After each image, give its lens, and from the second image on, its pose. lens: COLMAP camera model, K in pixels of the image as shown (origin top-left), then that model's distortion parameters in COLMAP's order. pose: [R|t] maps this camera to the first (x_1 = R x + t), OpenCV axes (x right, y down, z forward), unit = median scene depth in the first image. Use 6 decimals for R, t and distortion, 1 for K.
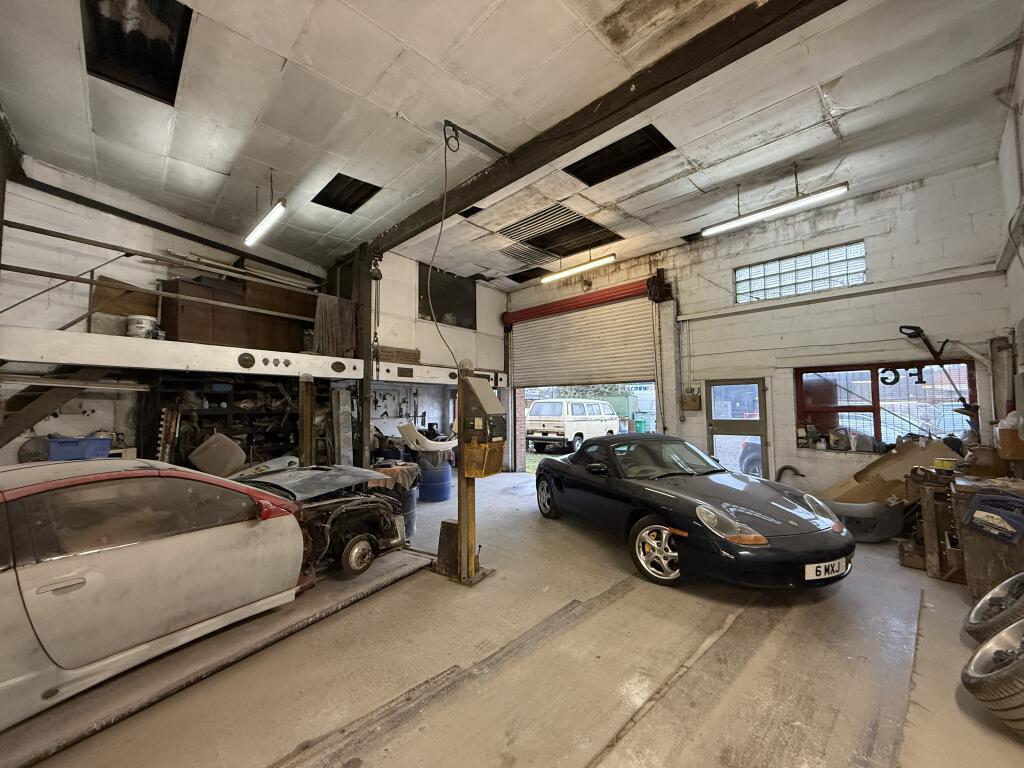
lens RADIAL K [[407.7, 0, 512.0], [0, 407.7, 384.0], [0, 0, 1]] dist [-0.001610, -0.000072]
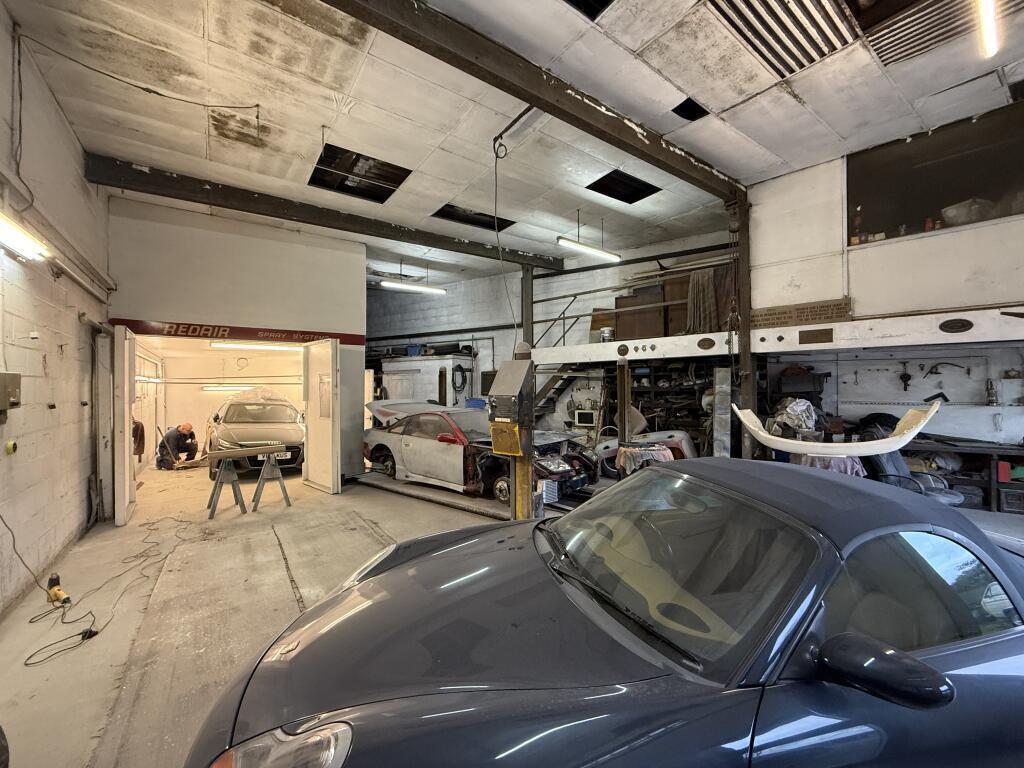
lens RADIAL K [[407.7, 0, 512.0], [0, 407.7, 384.0], [0, 0, 1]] dist [-0.001610, -0.000072]
pose [[-0.136842, 0.002797, -0.990589, 0.644901], [0.057775, 0.998316, -0.005162, 0.033989], [0.988907, -0.057938, -0.136773, 0.771945]]
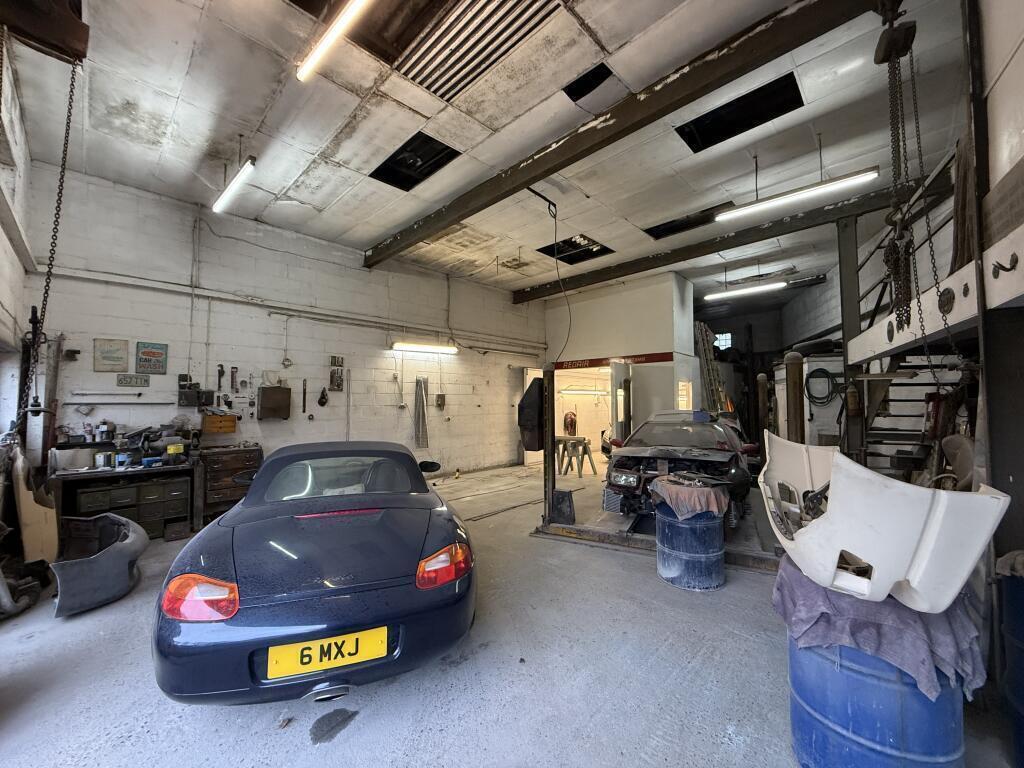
lens RADIAL K [[407.7, 0, 512.0], [0, 407.7, 384.0], [0, 0, 1]] dist [-0.001610, -0.000072]
pose [[-0.999363, 0.010529, -0.034091, 0.035638], [0.013608, 0.995722, -0.091389, 0.087067], [0.032983, -0.091795, -0.995232, 1.587562]]
